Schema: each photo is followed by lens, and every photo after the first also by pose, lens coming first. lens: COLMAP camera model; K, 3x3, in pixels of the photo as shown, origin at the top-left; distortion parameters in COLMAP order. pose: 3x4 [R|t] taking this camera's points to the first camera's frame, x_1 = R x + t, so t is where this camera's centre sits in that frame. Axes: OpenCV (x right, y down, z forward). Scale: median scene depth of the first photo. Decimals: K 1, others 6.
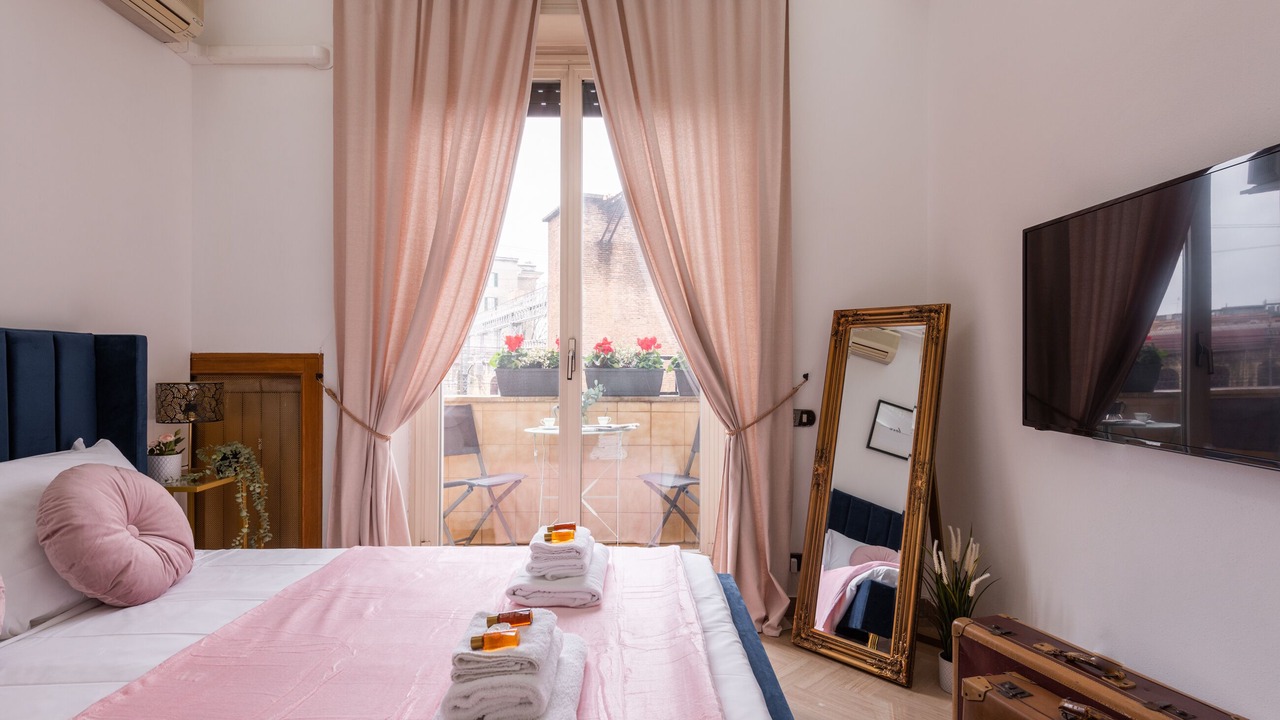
lens RADIAL K [[656.5, 0, 628.3], [0, 656.5, 362.5], [0, 0, 1]] dist [0.002210, -0.000096]
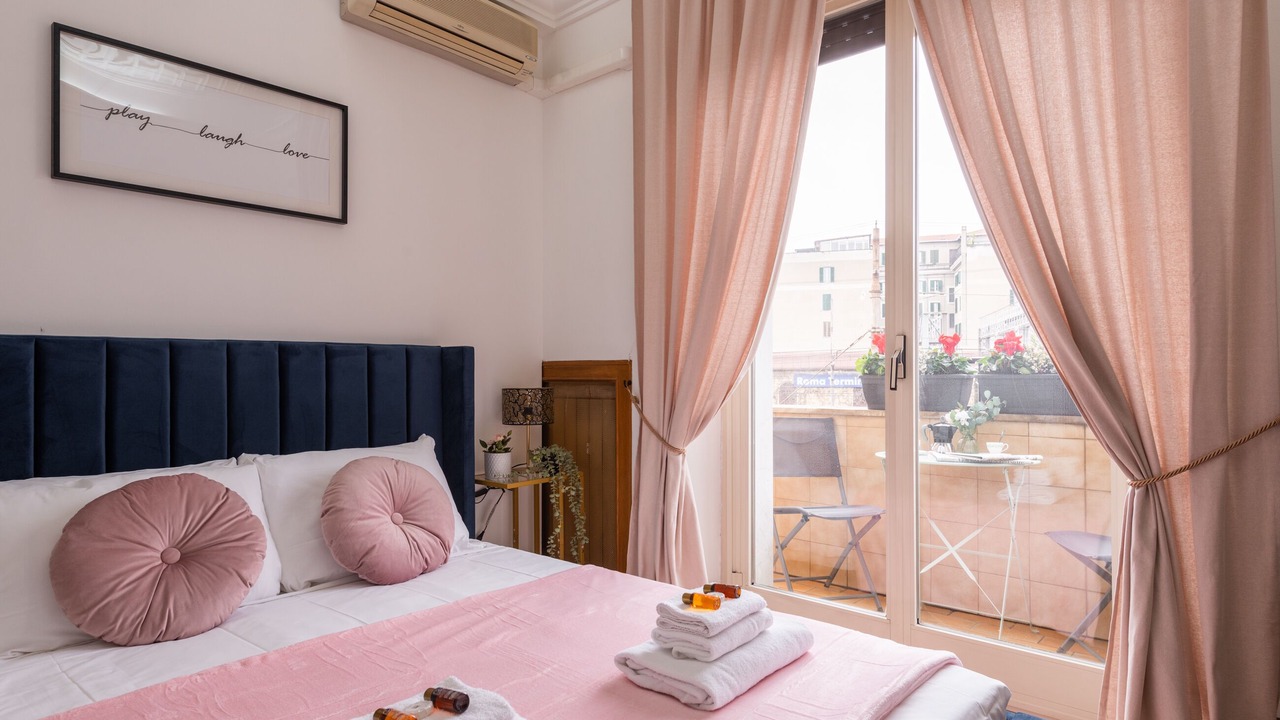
lens RADIAL K [[704.4, 0, 629.0], [0, 704.4, 364.2], [0, 0, 1]] dist [0.010986, -0.005151]
pose [[0.757790, -0.011317, -0.652401, 0.215006], [0.007508, 0.999935, -0.008624, 0.001593], [0.652456, 0.001637, 0.757825, 0.205408]]
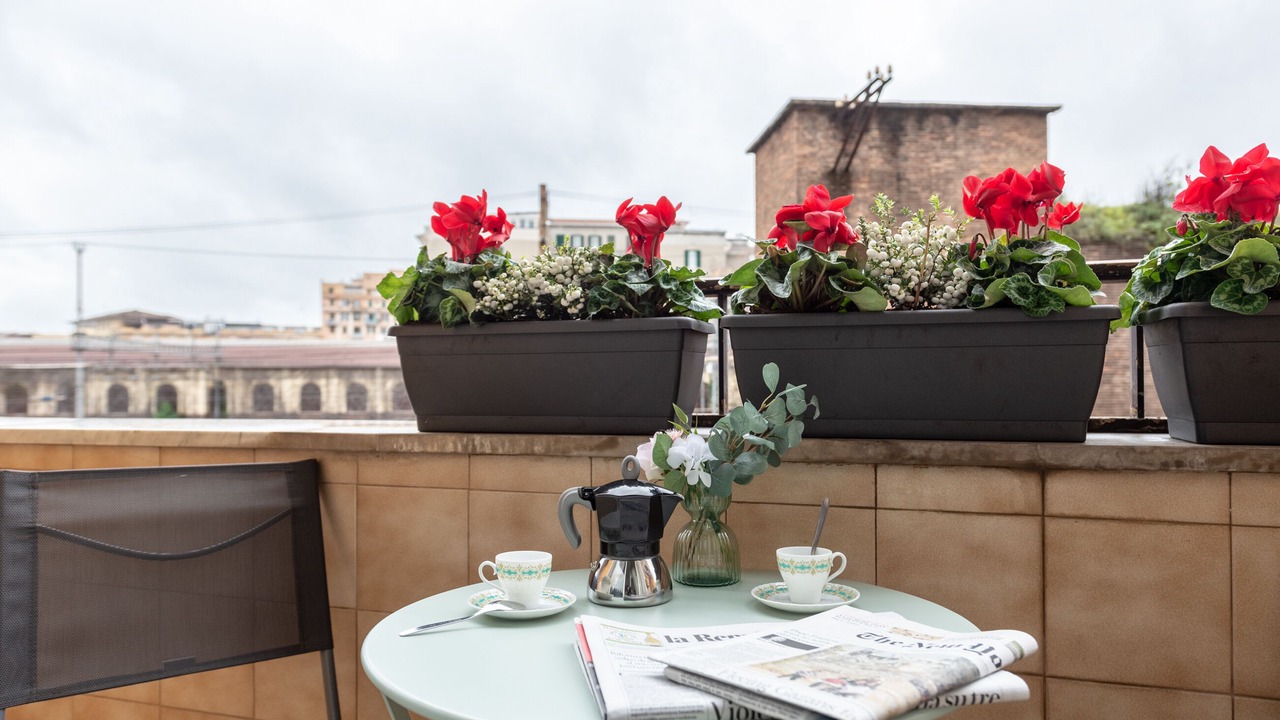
lens RADIAL K [[856.6, 0, 629.4], [0, 856.6, 357.1], [0, 0, 1]] dist [0.015895, -0.010405]
pose [[0.961080, -0.010009, -0.276088, -0.023034], [0.008659, 0.999944, -0.006108, 0.034779], [0.276134, 0.003480, 0.961113, 0.977271]]
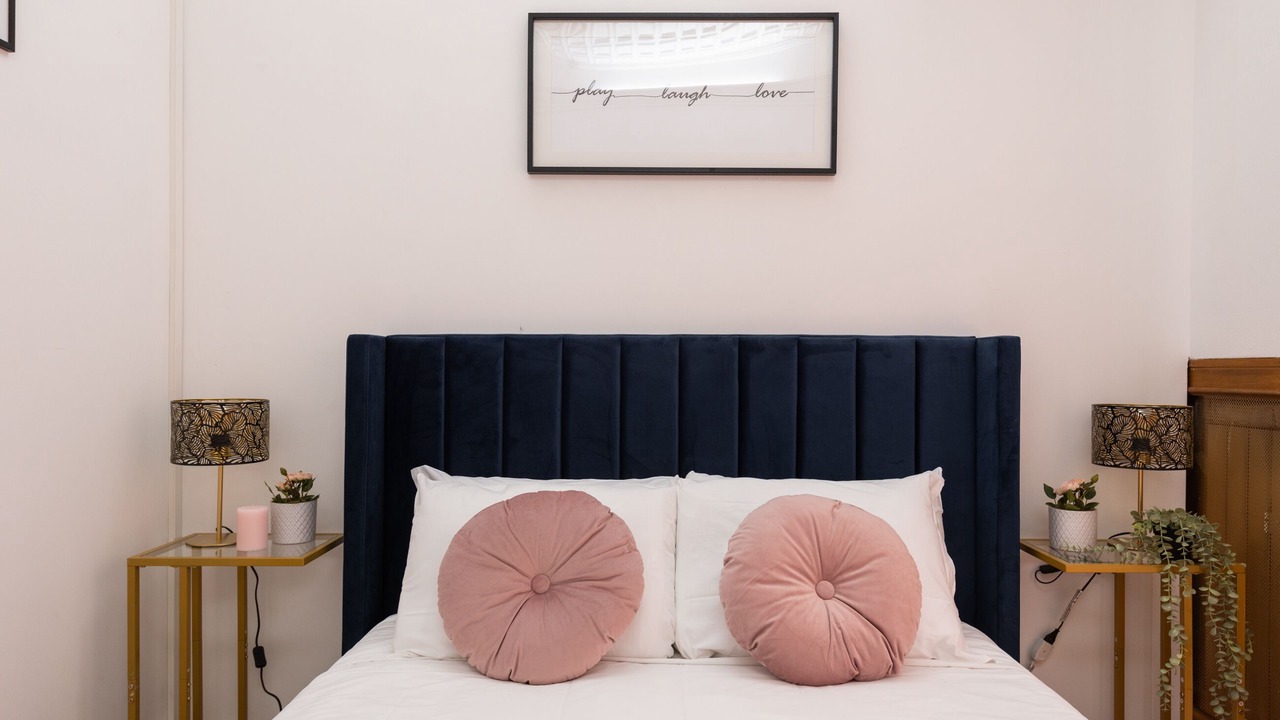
lens RADIAL K [[856.6, 0, 648.5], [0, 856.6, 369.3], [0, 0, 1]] dist [0.015895, -0.010405]
pose [[0.010186, 0.000043, -0.999948, 0.162555], [-0.004108, 0.999992, 0.000002, -0.003052], [0.999940, 0.004107, 0.010187, 0.476992]]
